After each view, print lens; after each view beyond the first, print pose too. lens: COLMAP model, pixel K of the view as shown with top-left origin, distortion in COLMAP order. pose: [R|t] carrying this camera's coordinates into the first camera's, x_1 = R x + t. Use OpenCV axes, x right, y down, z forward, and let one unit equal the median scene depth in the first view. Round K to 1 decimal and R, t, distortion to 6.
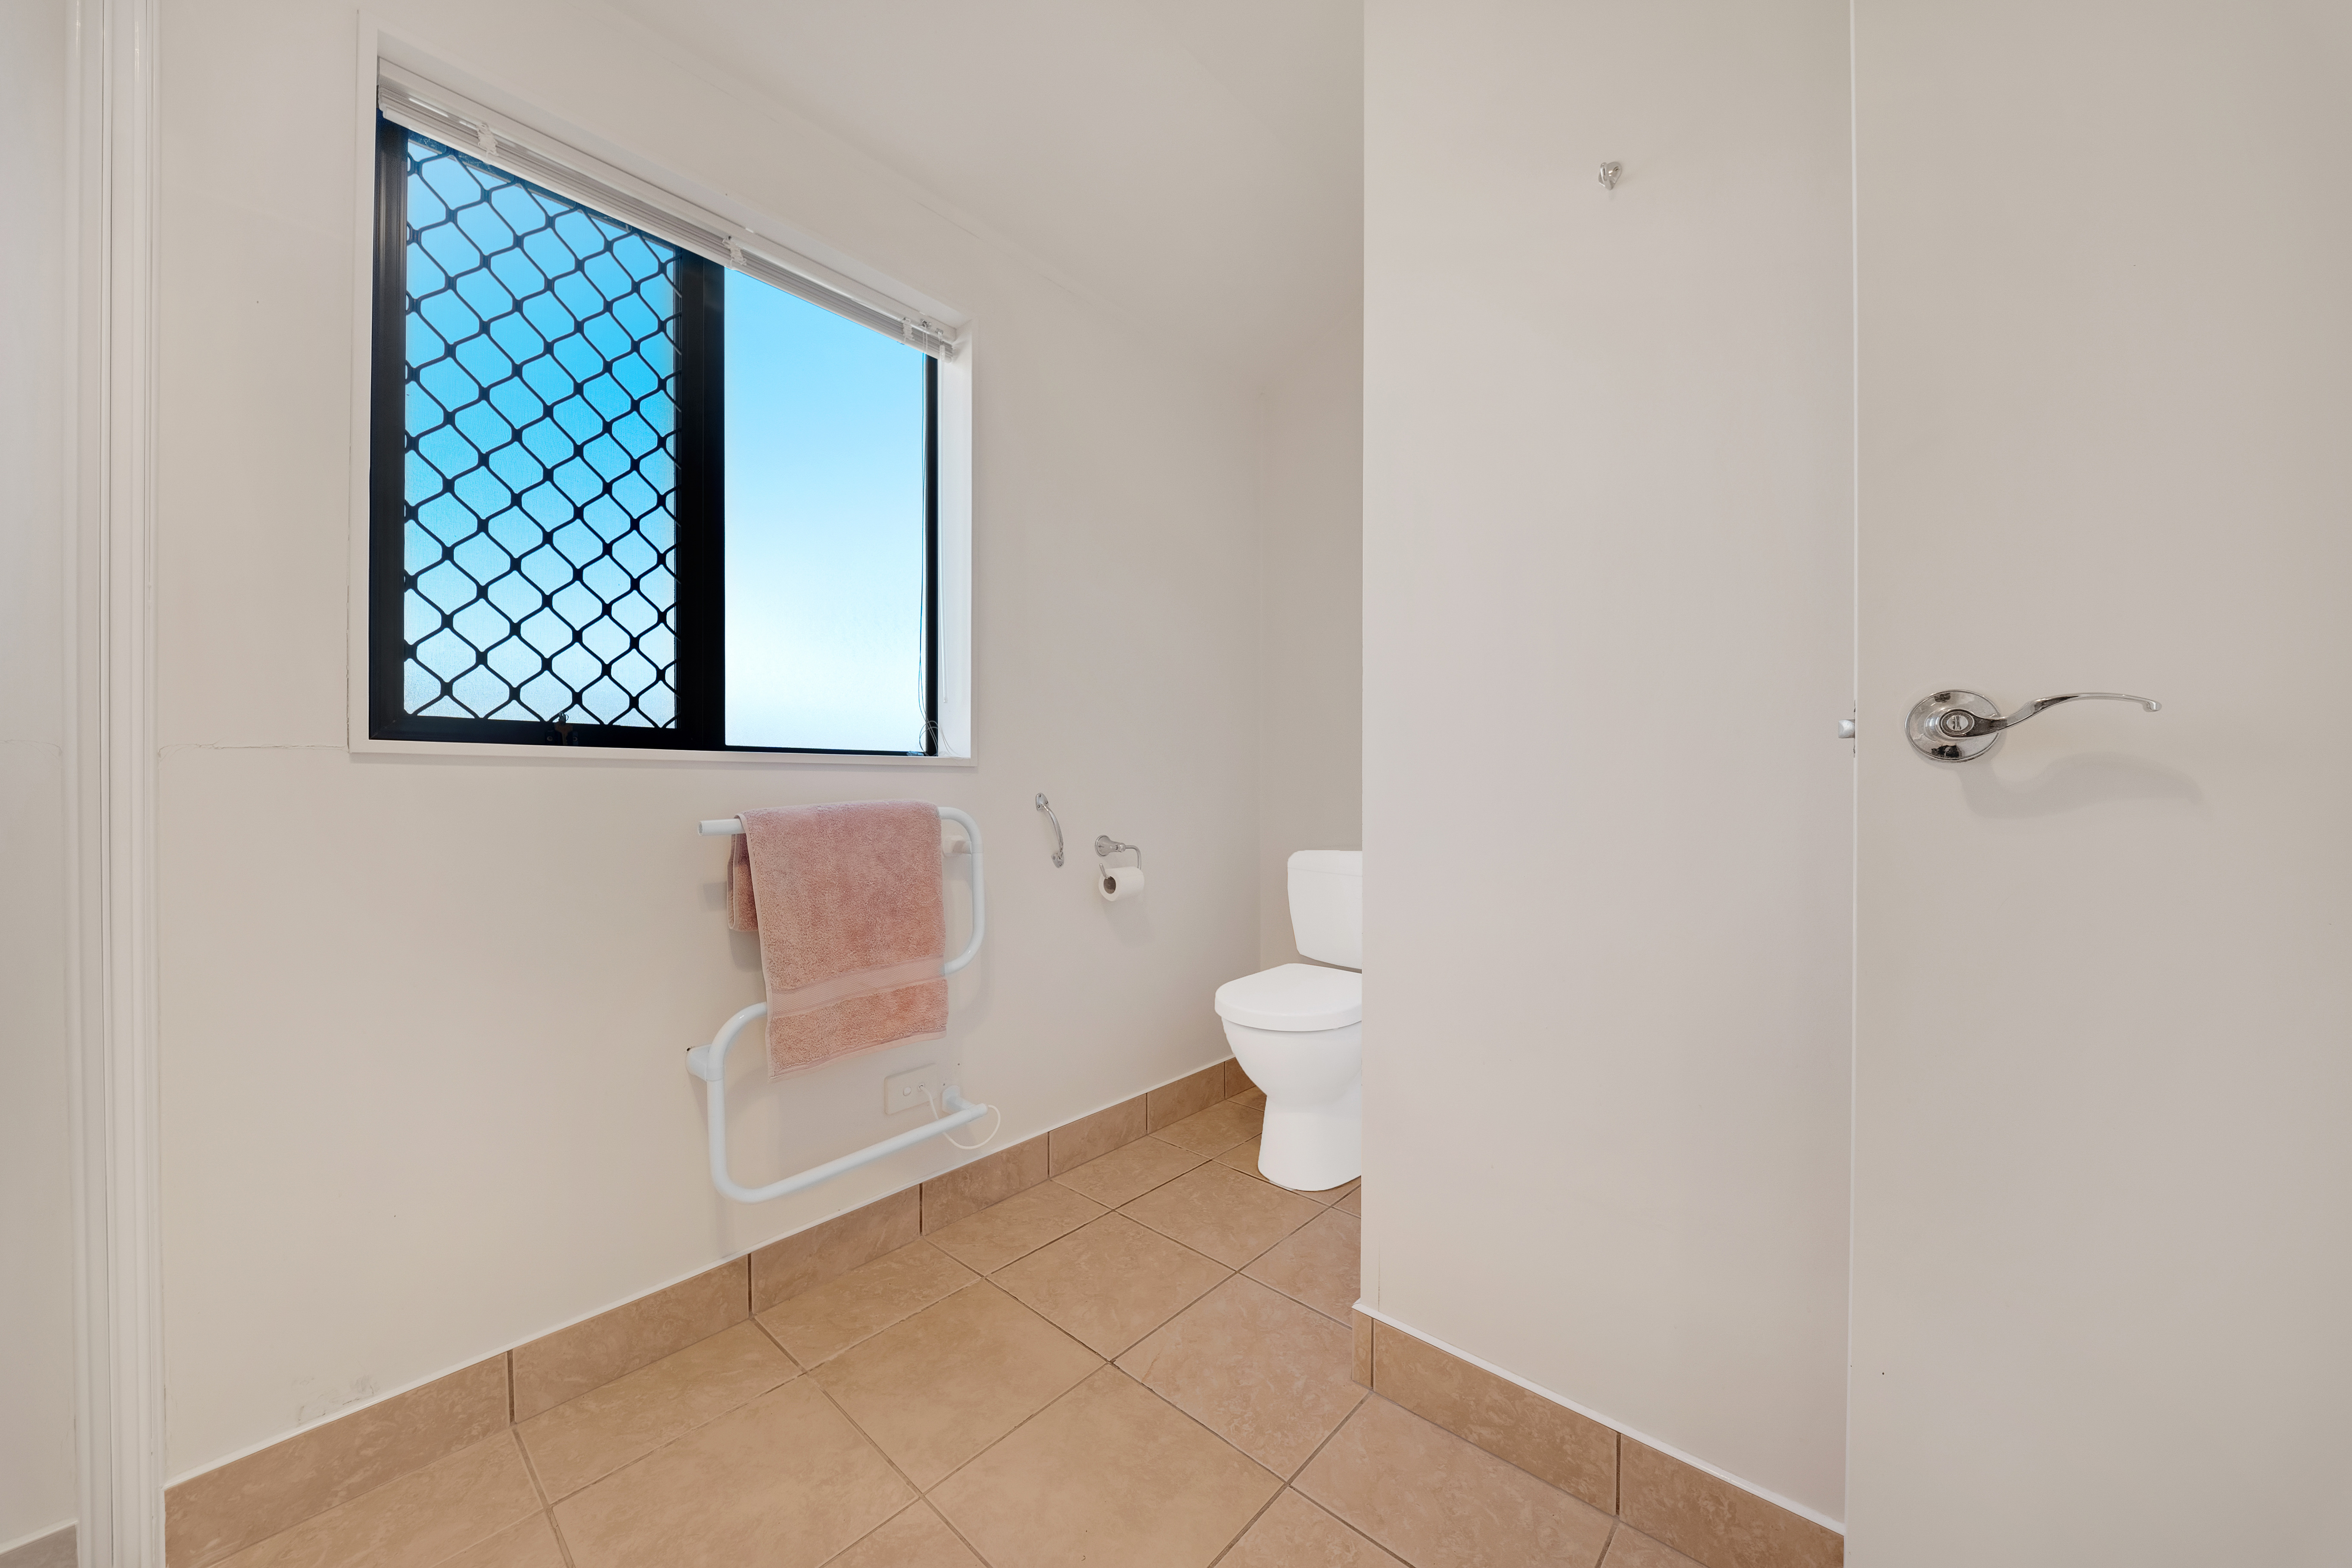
lens RADIAL K [[820.9, 0, 1168.5], [0, 820.9, 784.8], [0, 0, 1]] dist [-0.004827, -0.001536]
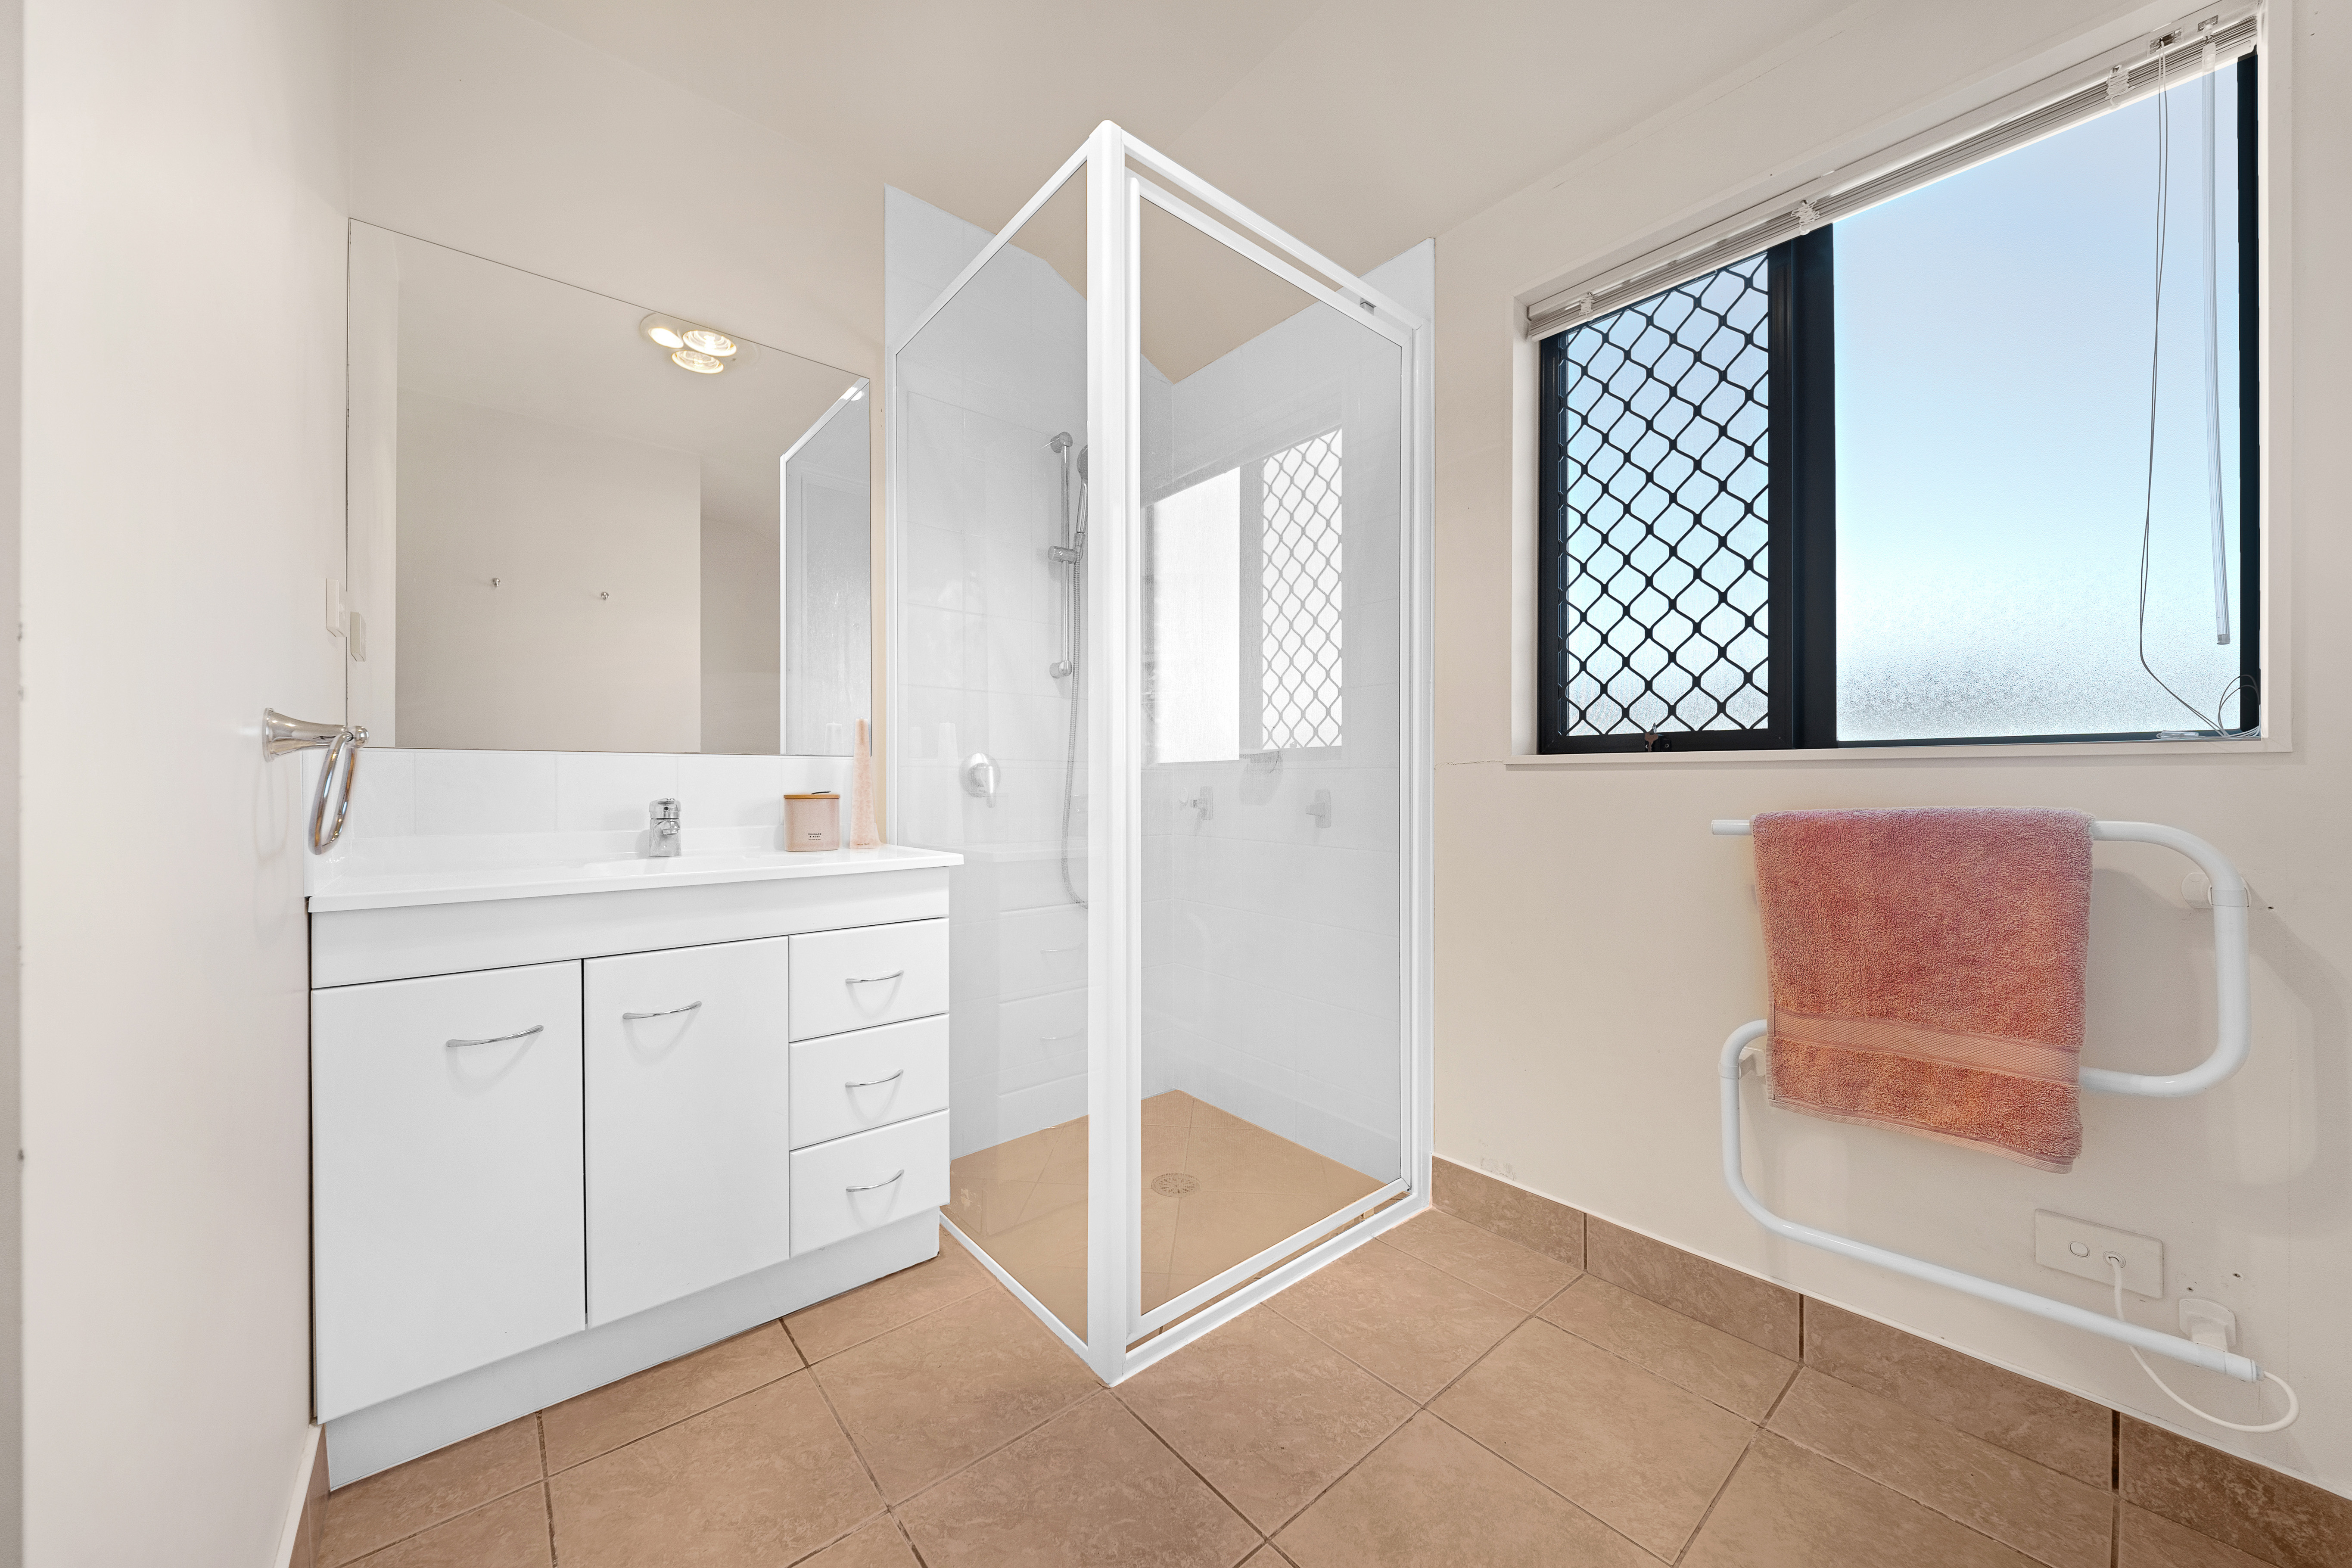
lens RADIAL K [[820.9, 0, 1166.0], [0, 820.9, 782.5], [0, 0, 1]] dist [-0.004827, -0.001536]
pose [[-0.124753, -0.004256, -0.992179, 0.503123], [-0.005562, 0.999978, -0.003590, 0.004789], [0.992172, 0.005070, -0.124774, 0.414637]]
